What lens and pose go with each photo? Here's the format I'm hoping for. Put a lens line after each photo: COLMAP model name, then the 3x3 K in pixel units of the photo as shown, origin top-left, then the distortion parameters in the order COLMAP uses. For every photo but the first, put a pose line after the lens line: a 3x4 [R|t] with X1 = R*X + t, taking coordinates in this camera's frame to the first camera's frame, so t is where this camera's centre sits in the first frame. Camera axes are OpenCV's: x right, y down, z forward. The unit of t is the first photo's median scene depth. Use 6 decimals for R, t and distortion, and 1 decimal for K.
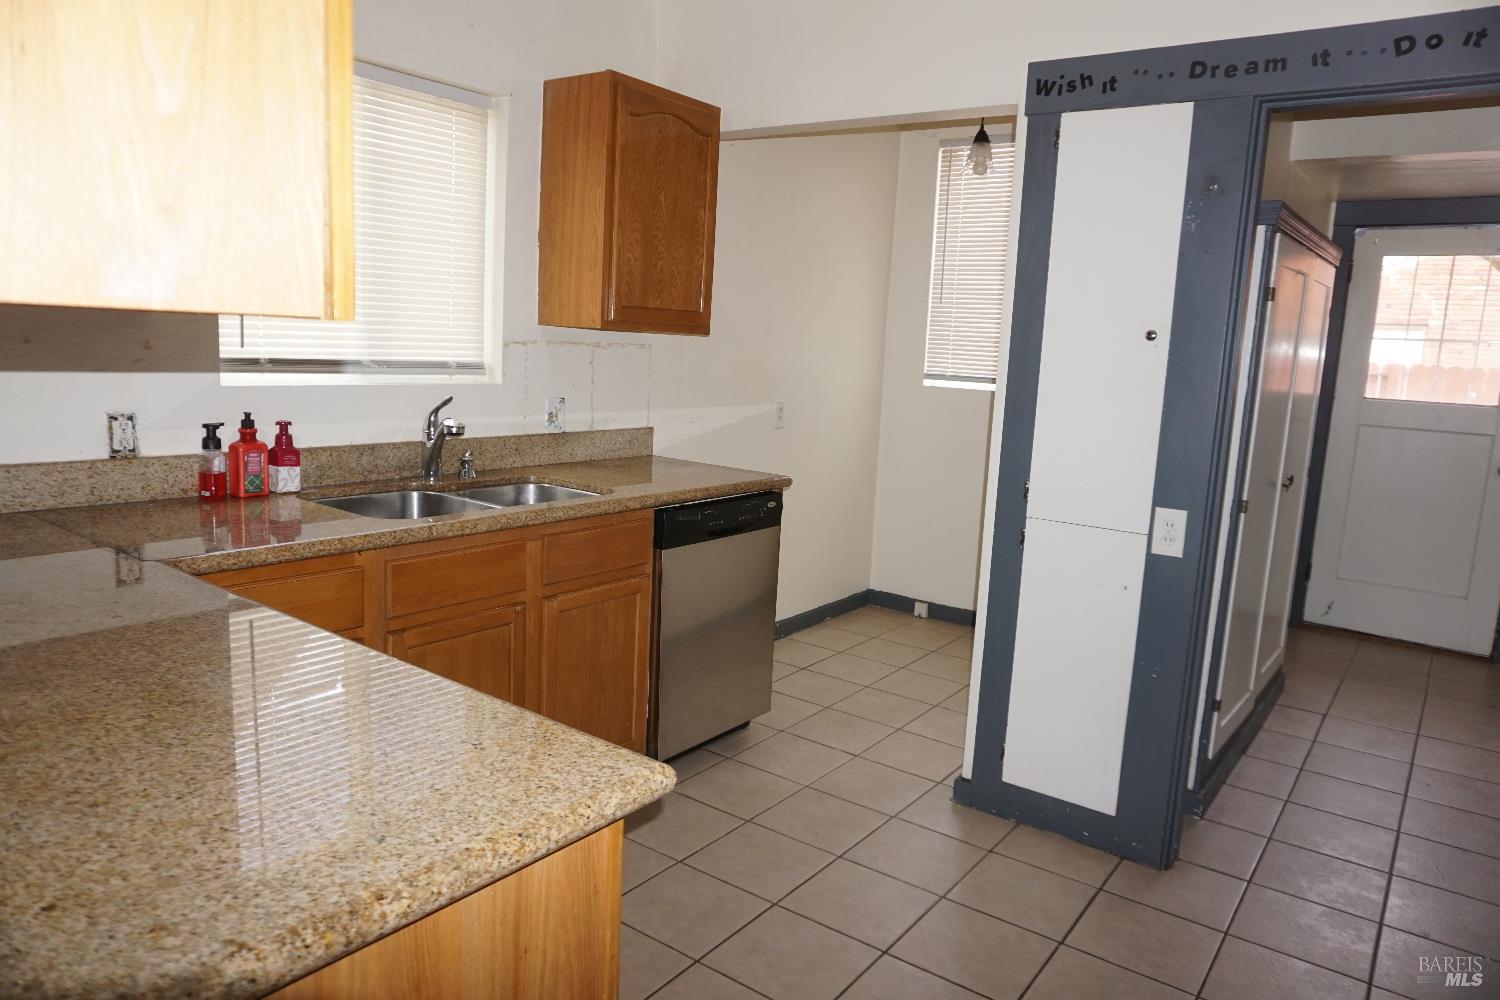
lens RADIAL K [[991.4, 0, 755.4], [0, 991.4, 494.0], [0, 0, 1]] dist [-0.057419, 0.040051]
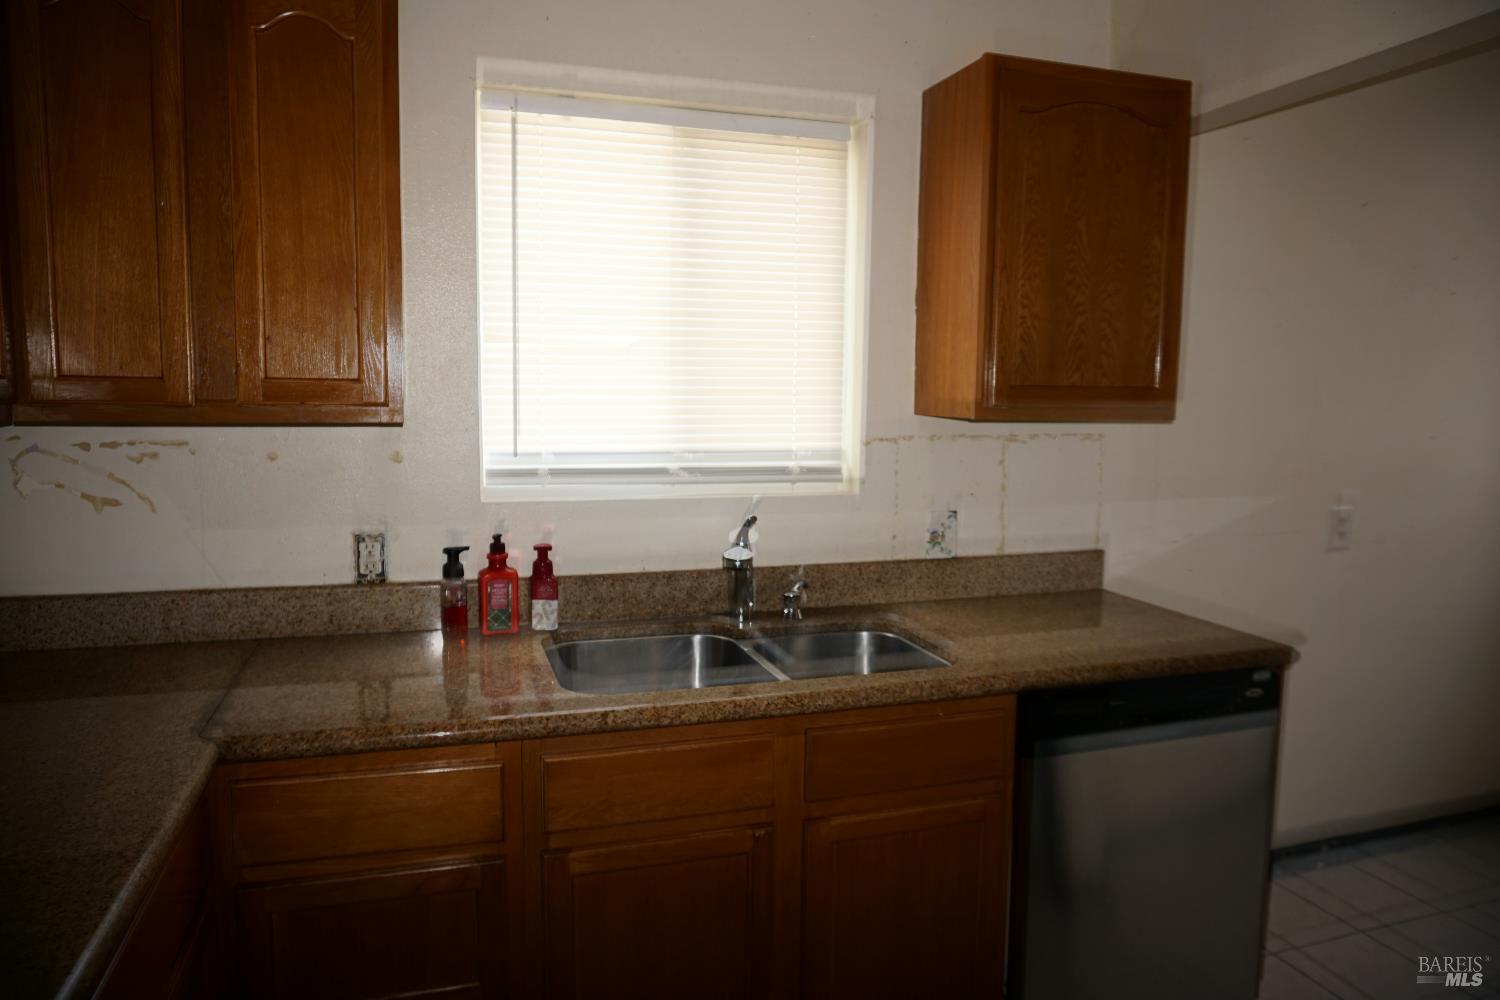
lens RADIAL K [[991.4, 0, 752.0], [0, 991.4, 501.6], [0, 0, 1]] dist [-0.057419, 0.040051]
pose [[0.811049, 0.020131, -0.584632, 0.141762], [-0.058236, 0.997222, -0.046452, -0.075977], [0.582073, 0.071721, 0.809968, 0.388173]]
